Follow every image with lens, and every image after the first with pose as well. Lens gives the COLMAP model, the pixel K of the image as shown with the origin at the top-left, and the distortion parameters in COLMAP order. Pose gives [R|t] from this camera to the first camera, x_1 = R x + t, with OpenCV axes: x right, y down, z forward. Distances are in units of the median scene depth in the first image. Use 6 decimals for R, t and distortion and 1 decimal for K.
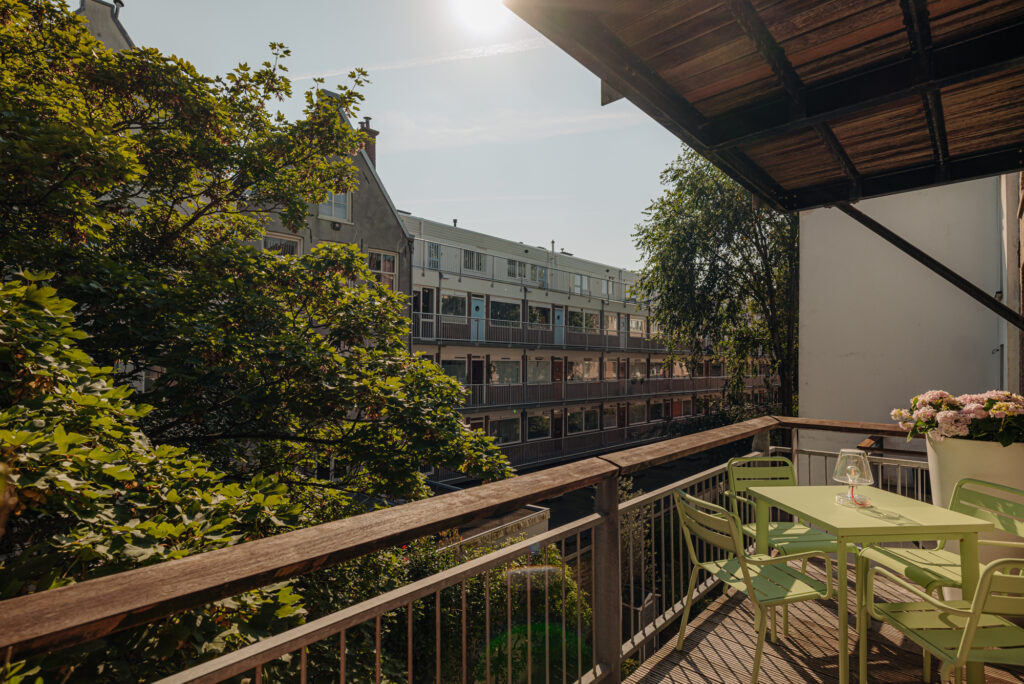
lens RADIAL K [[509.4, 0, 510.3], [0, 509.4, 361.4], [0, 0, 1]] dist [-0.004995, -0.002267]
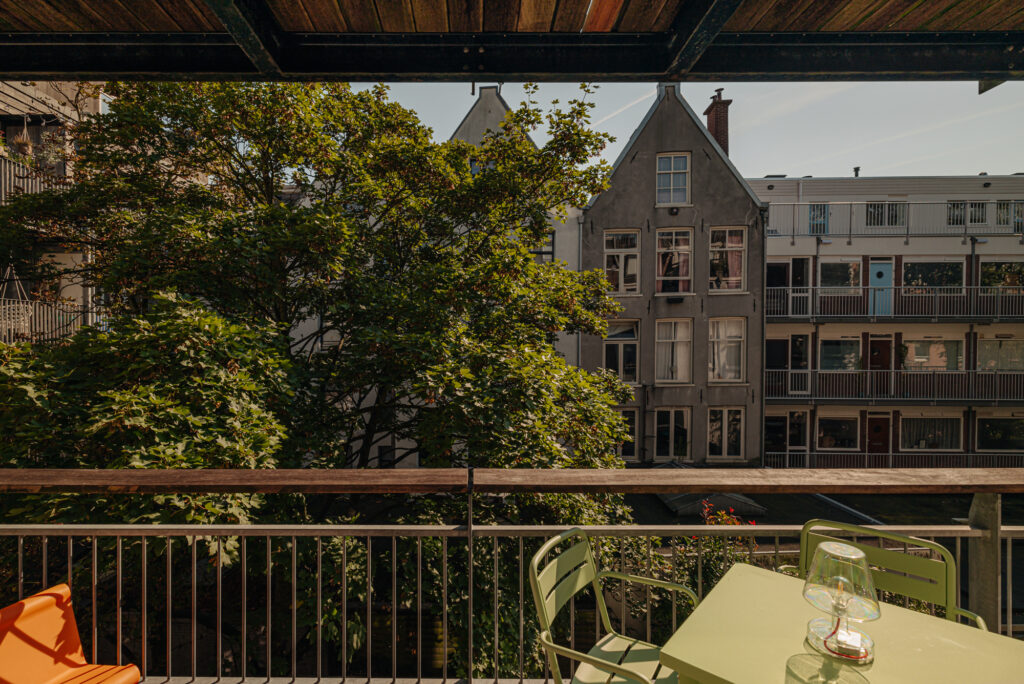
lens RADIAL K [[484.6, 0, 490.1], [0, 484.6, 348.6], [0, 0, 1]] dist [-0.004064, 0.000062]
pose [[0.670078, 0.010801, -0.742212, 0.109426], [0.005209, 0.999801, 0.019253, -0.007449], [0.742272, -0.016767, 0.669889, 0.051283]]
